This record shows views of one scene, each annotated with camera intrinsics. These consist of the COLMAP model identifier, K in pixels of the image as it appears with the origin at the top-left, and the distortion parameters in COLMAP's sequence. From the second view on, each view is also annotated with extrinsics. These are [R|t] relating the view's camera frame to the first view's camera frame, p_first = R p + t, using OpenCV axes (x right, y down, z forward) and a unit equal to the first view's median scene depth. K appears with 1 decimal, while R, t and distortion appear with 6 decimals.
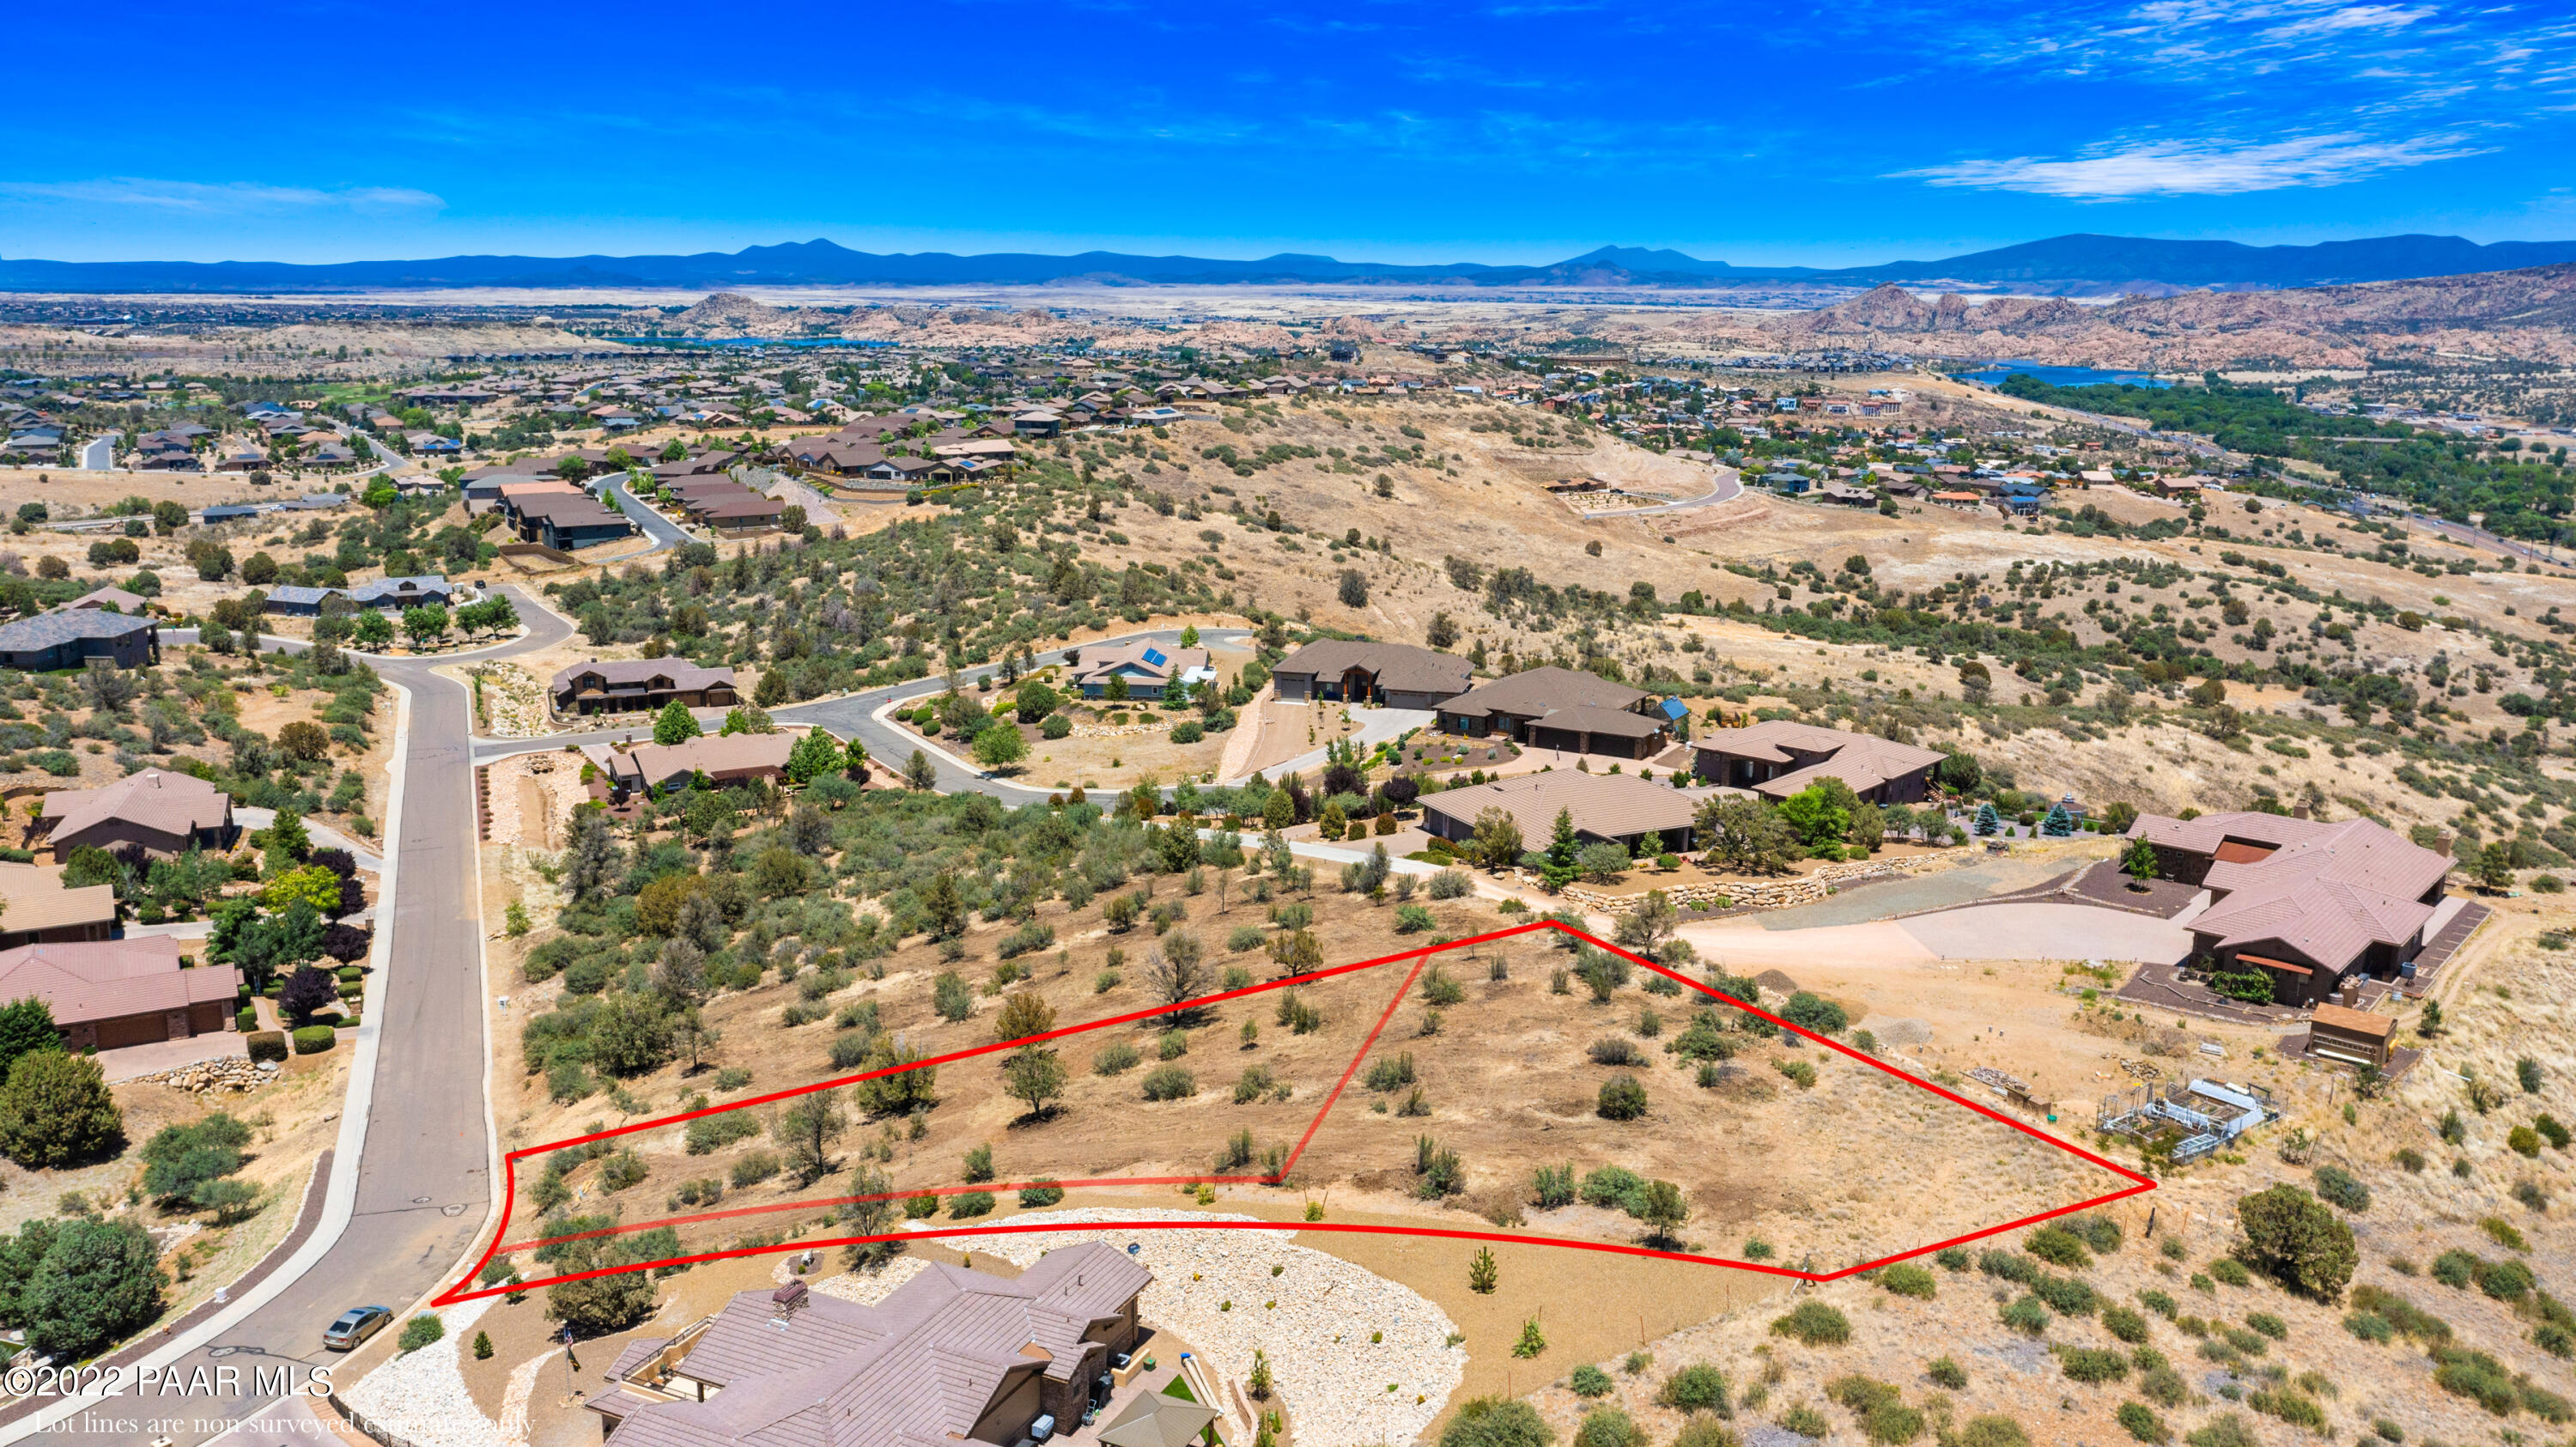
lens RADIAL K [[2108.1, 0, 1288.0], [0, 2108.1, 723.5], [0, 0, 1]] dist [-0.005040, 0.009258]
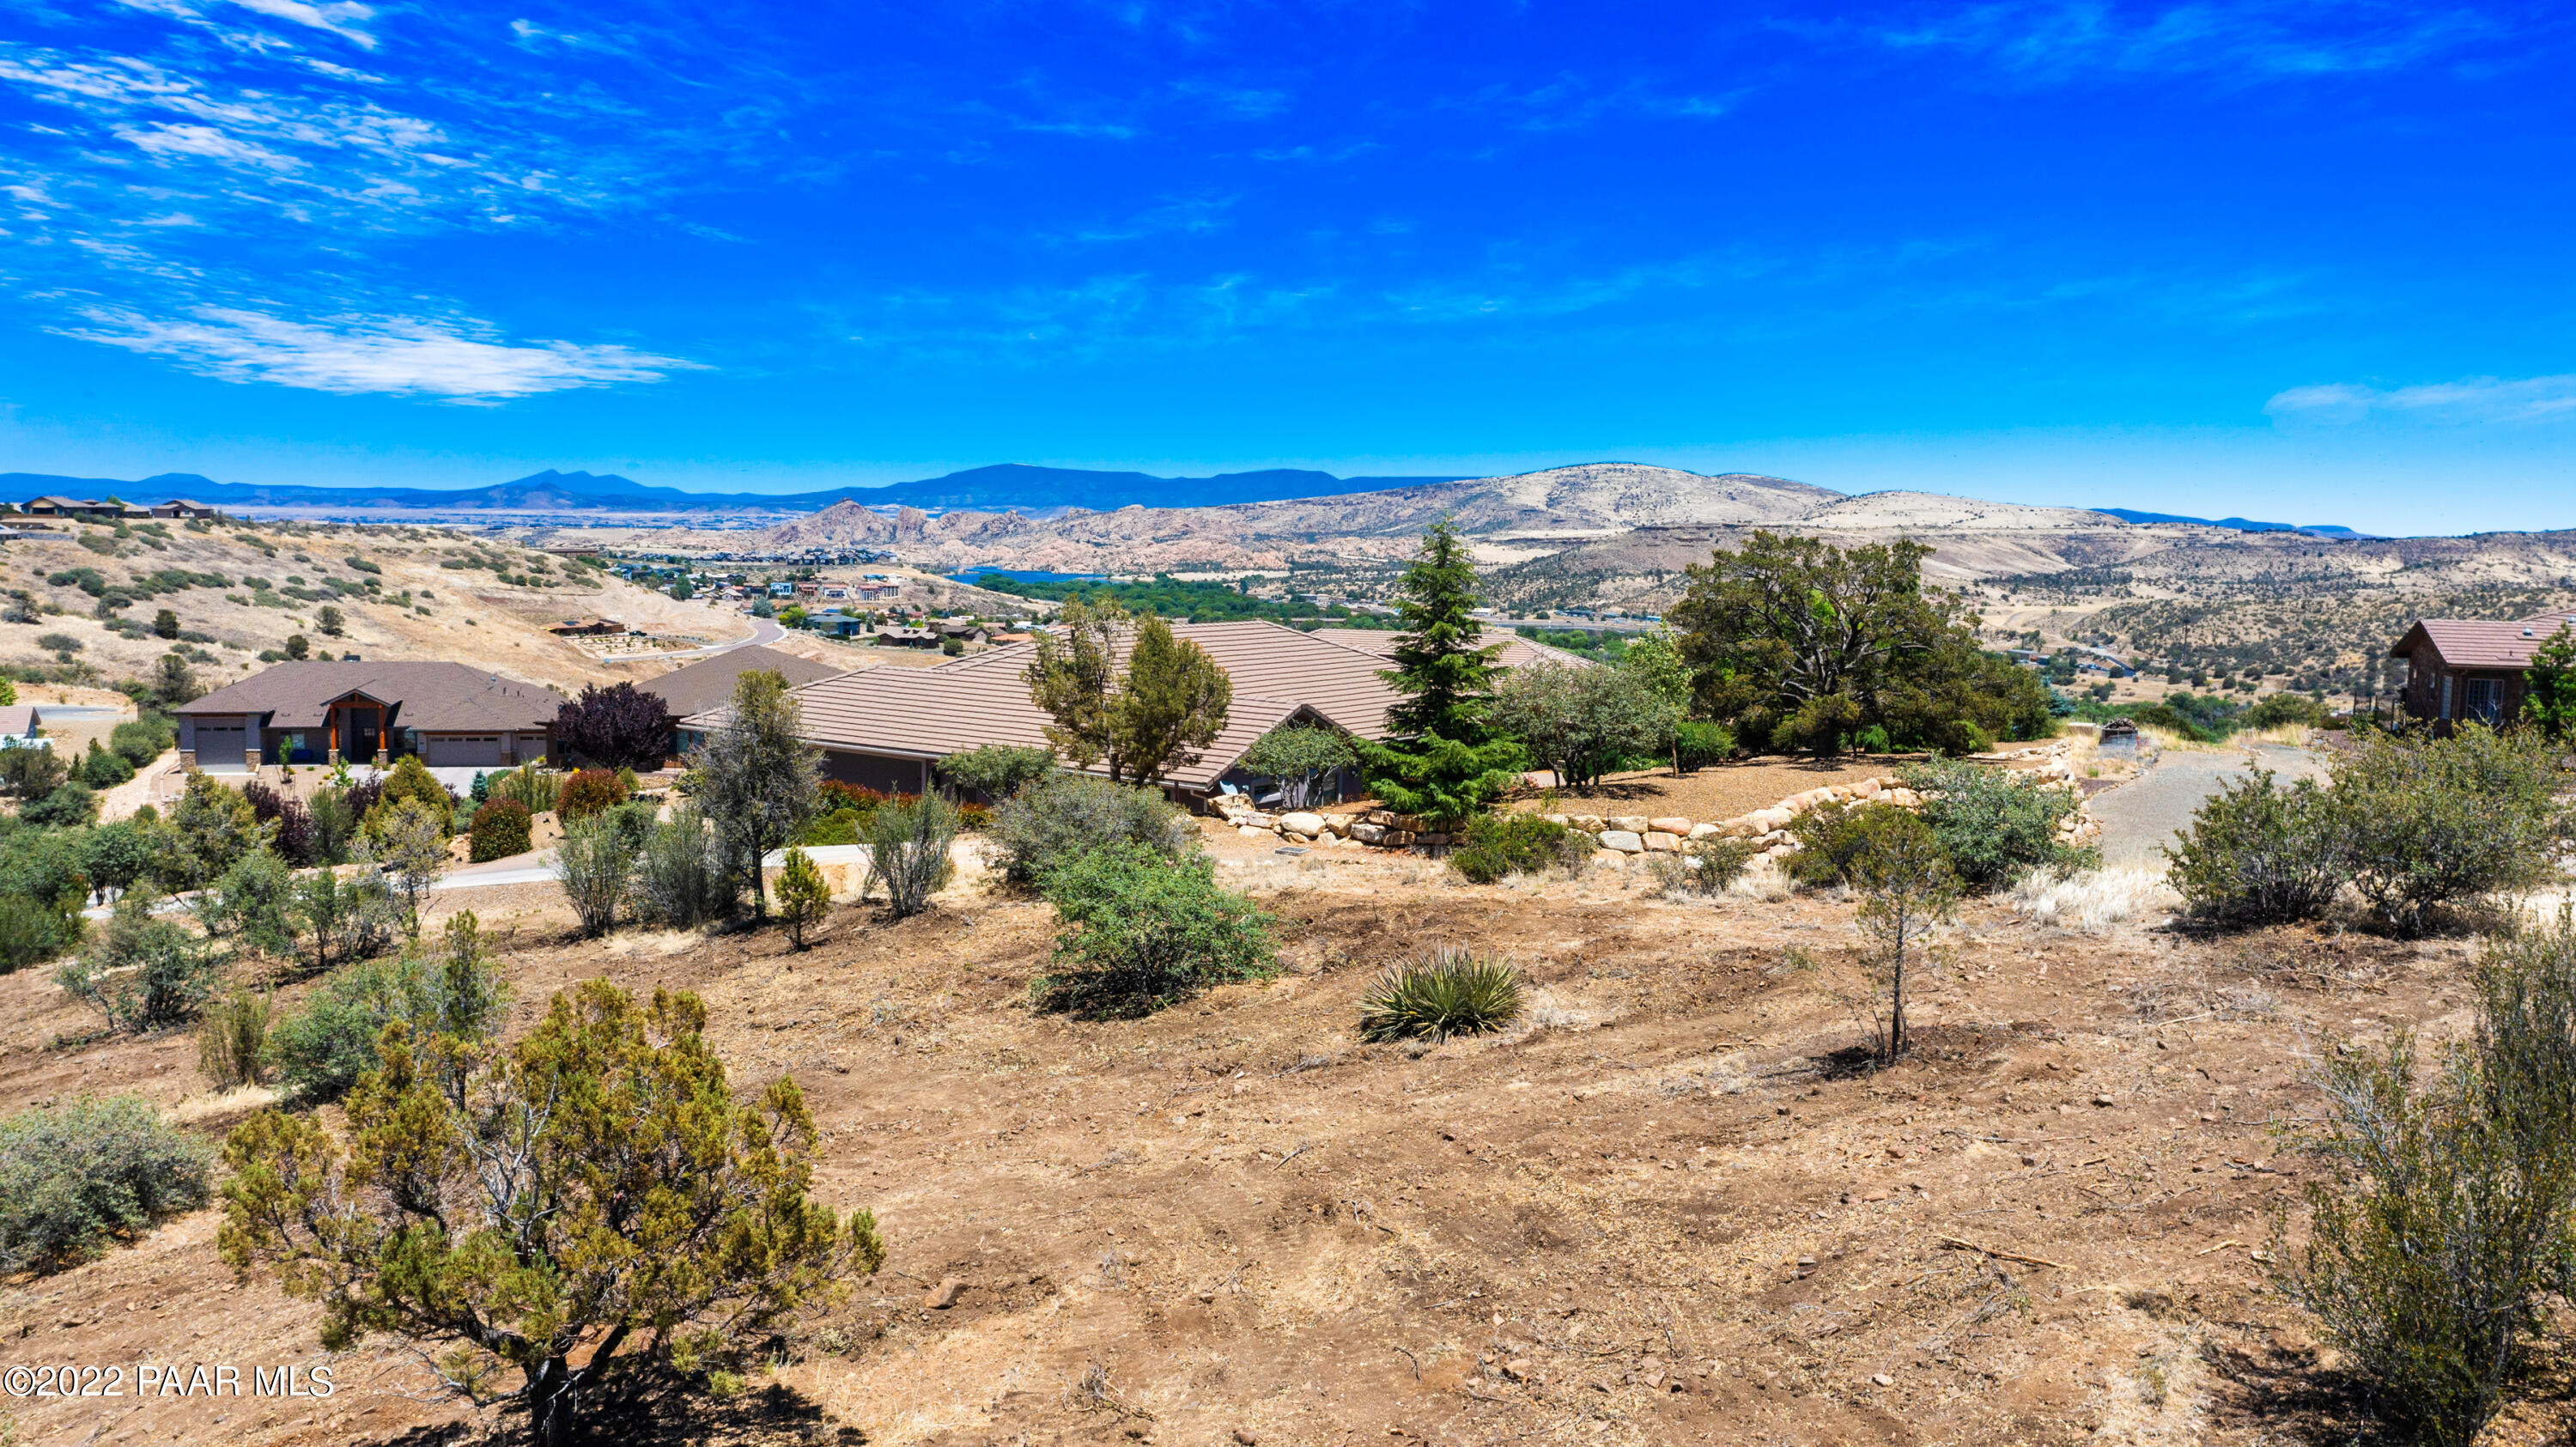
lens RADIAL K [[2108.1, 0, 1288.0], [0, 2108.1, 723.5], [0, 0, 1]] dist [-0.005040, 0.009258]
pose [[0.884871, -0.044217, 0.463734, -0.002066], [0.094091, 0.991932, -0.084959, 0.017345], [-0.456235, 0.118811, 0.881892, 0.159214]]
